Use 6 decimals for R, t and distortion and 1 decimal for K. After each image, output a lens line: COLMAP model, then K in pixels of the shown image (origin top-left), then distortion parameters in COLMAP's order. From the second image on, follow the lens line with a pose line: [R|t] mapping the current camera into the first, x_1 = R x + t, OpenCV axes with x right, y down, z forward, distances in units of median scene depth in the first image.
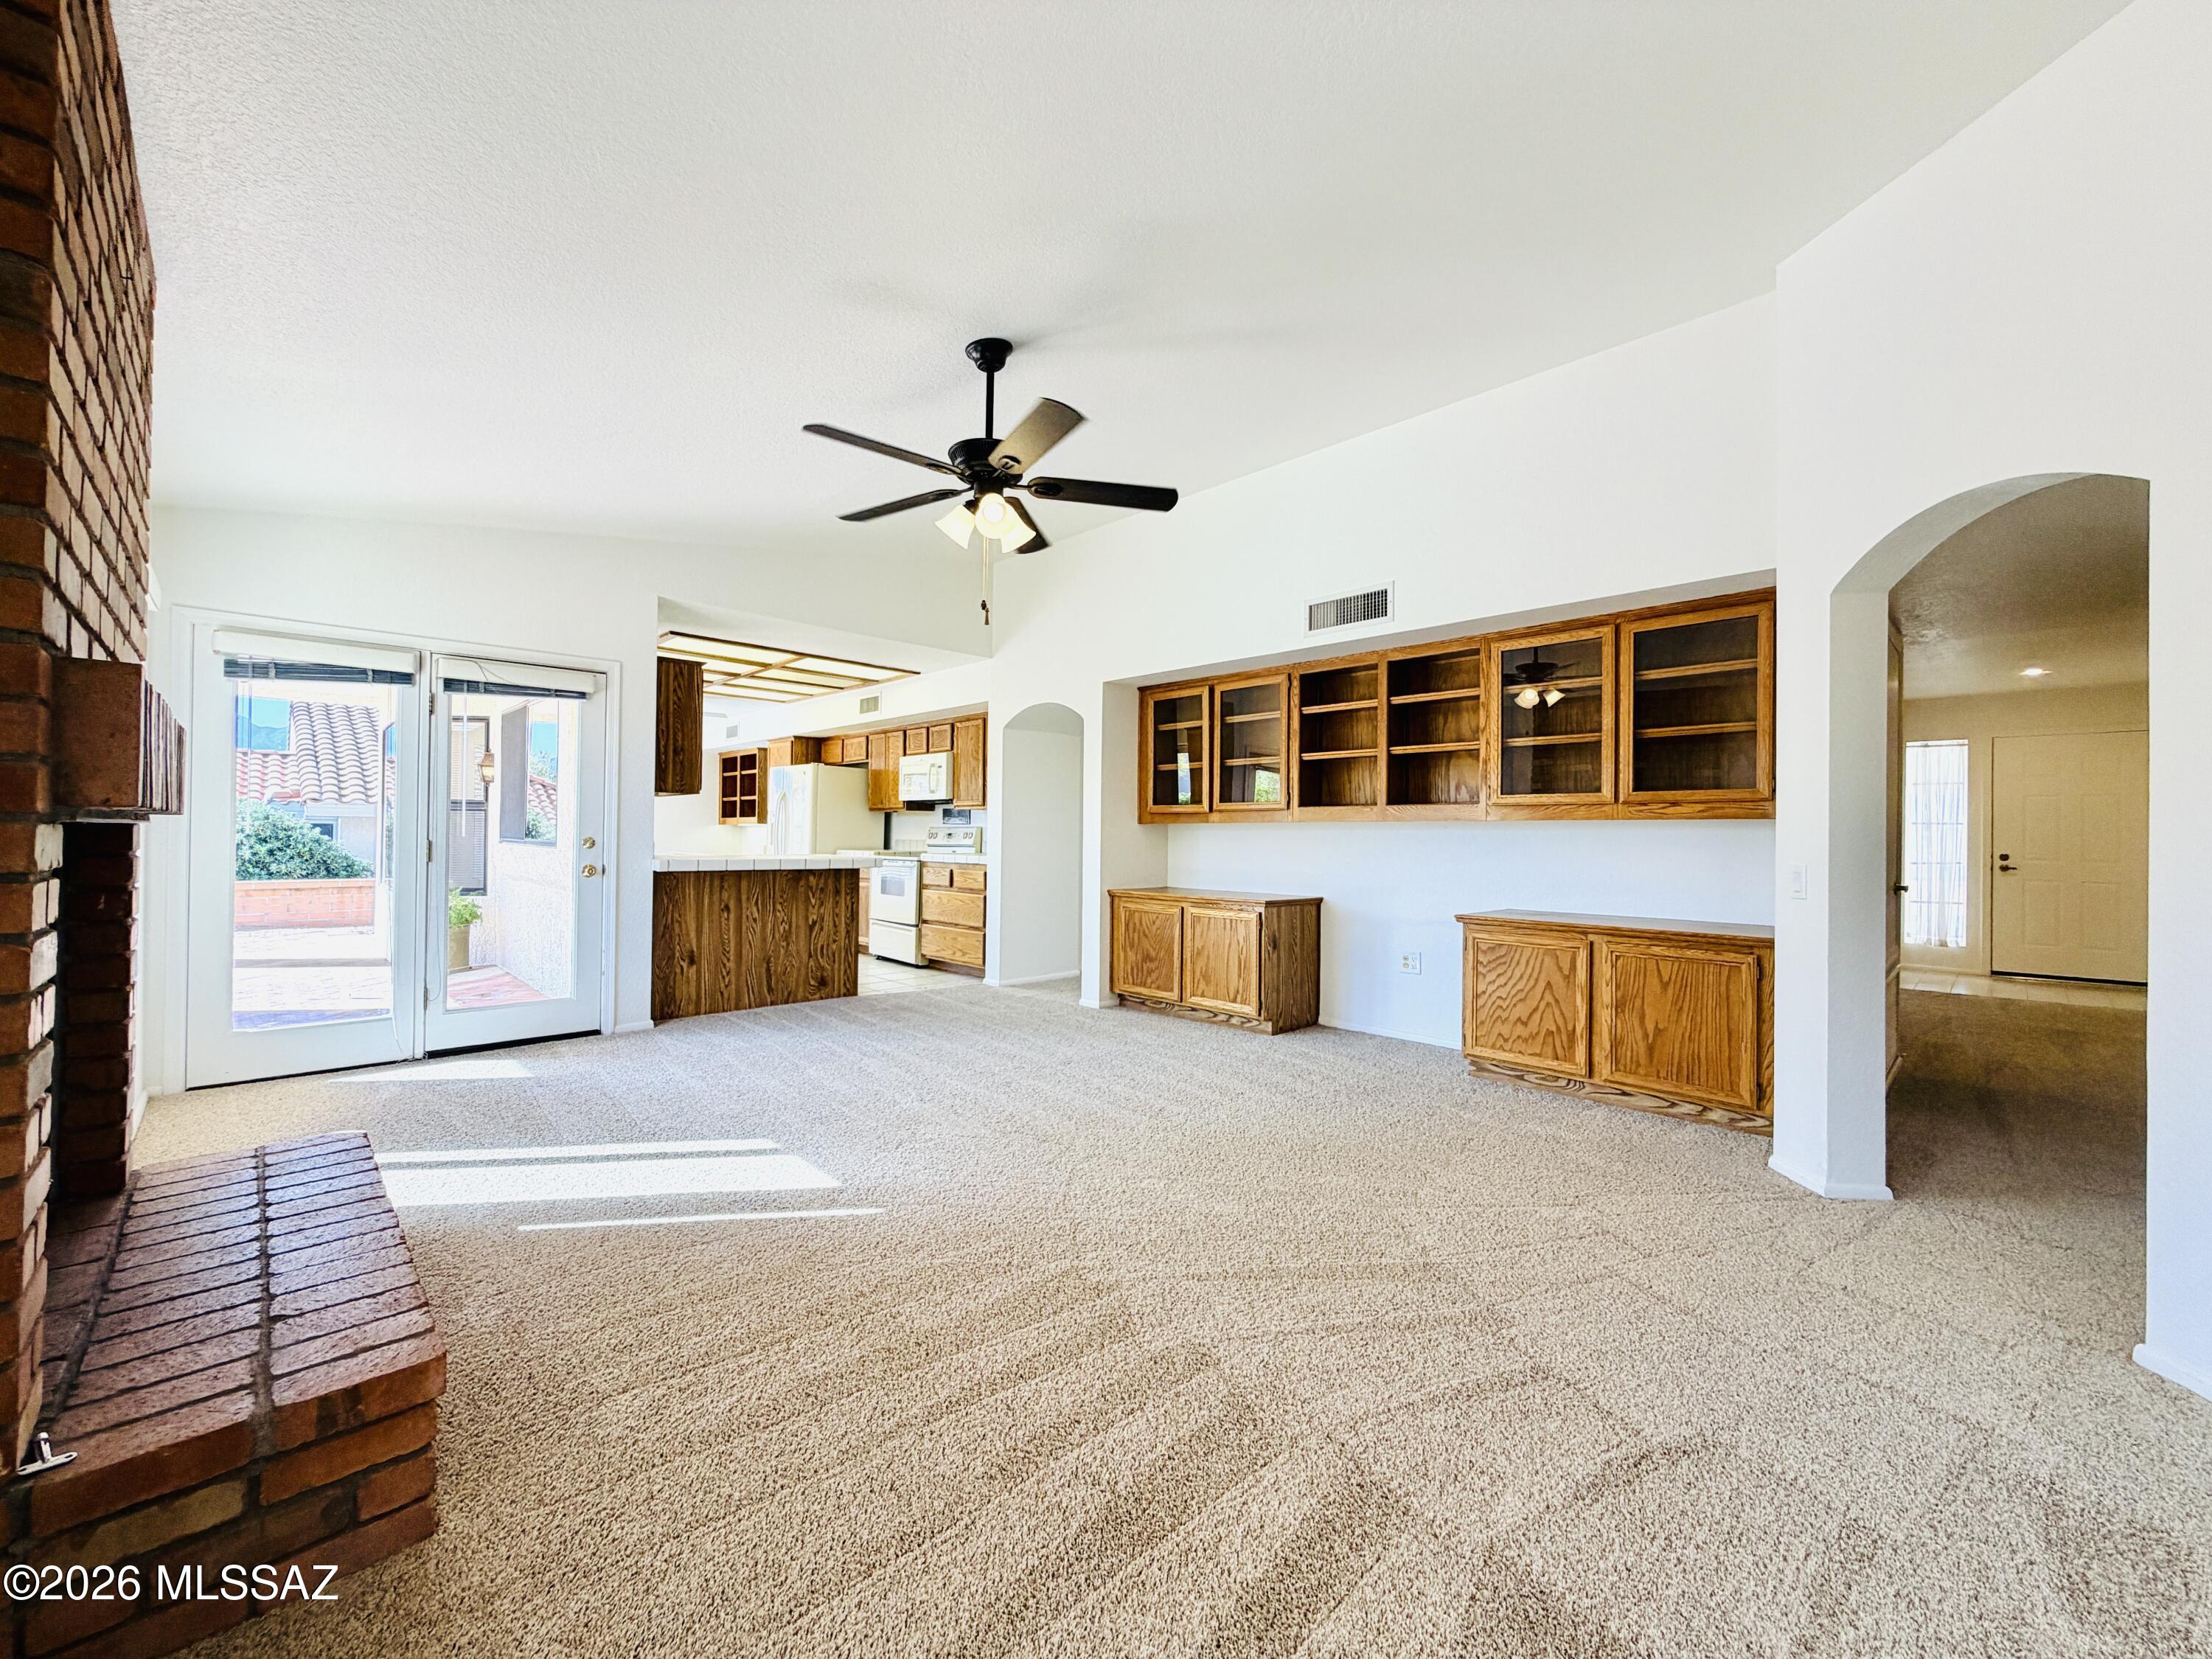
lens RADIAL K [[881.7, 0, 1100.8], [0, 881.7, 834.5], [0, 0, 1]] dist [0.000091, -0.000095]
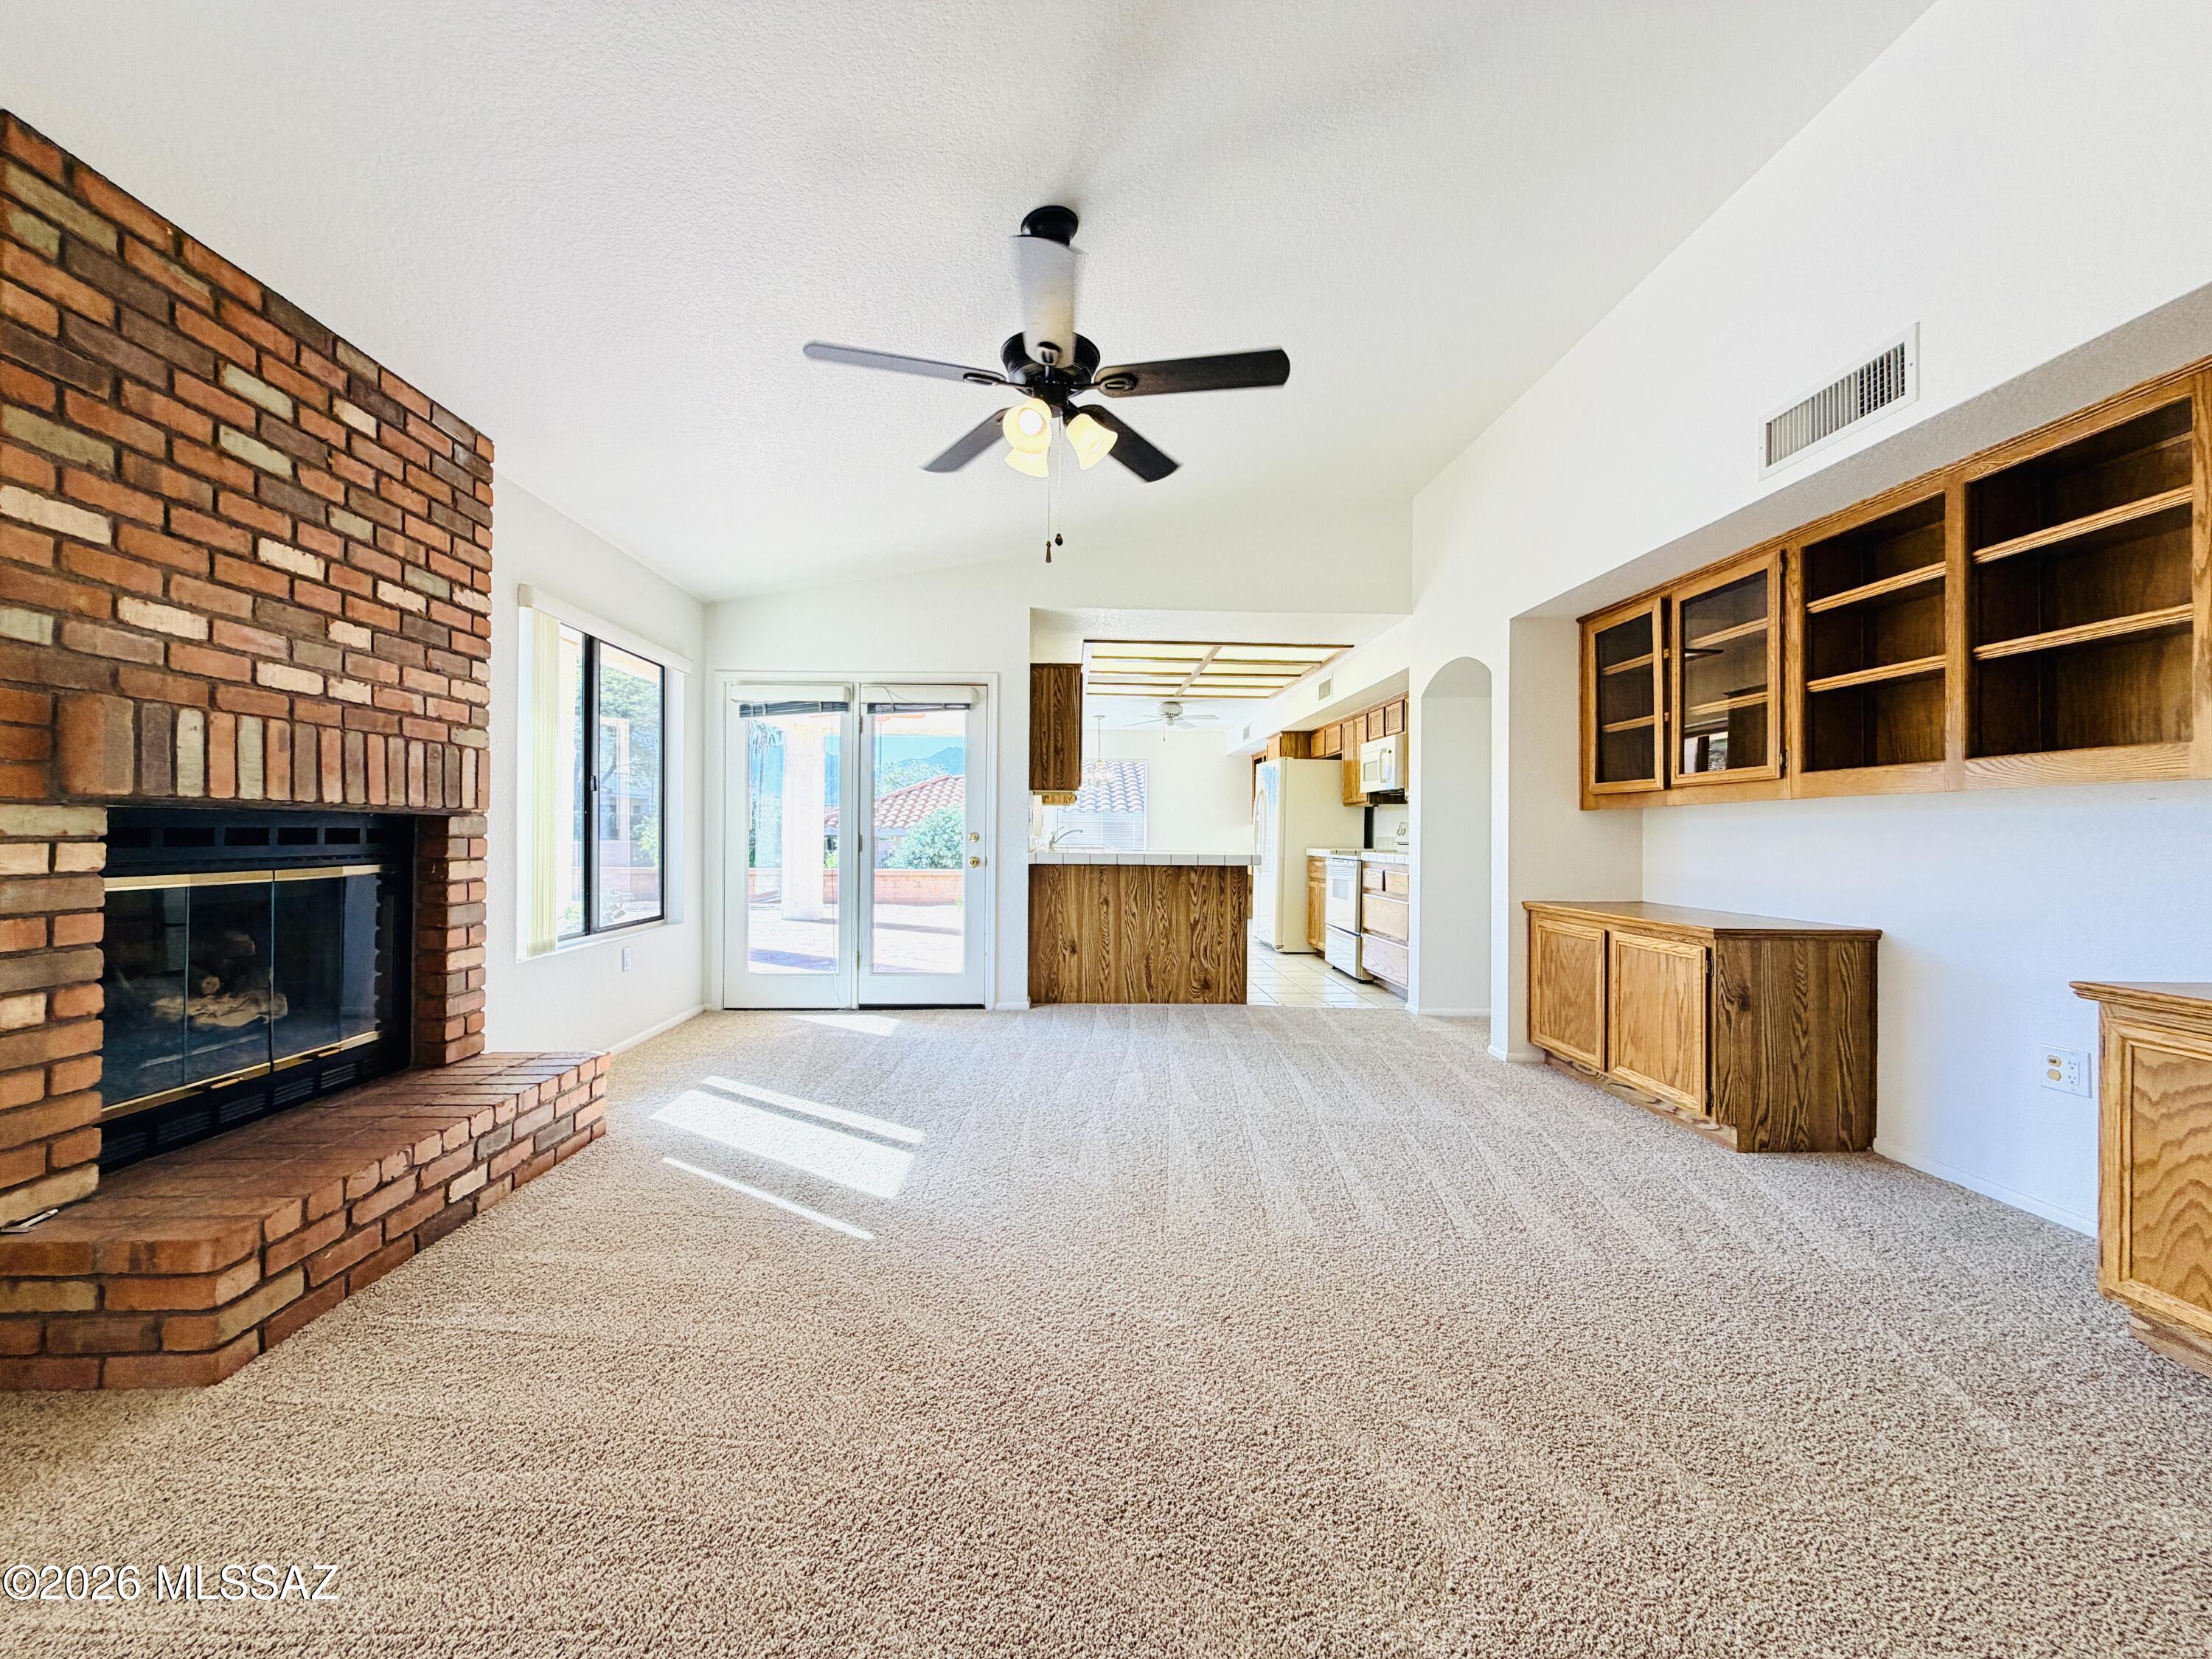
lens RADIAL K [[881.7, 0, 1100.8], [0, 881.7, 834.5], [0, 0, 1]] dist [0.000091, -0.000095]
pose [[0.744326, -0.005321, -0.667796, 0.259698], [0.002486, 0.999983, -0.005198, 0.011306], [0.667812, 0.002209, 0.744327, 0.242710]]
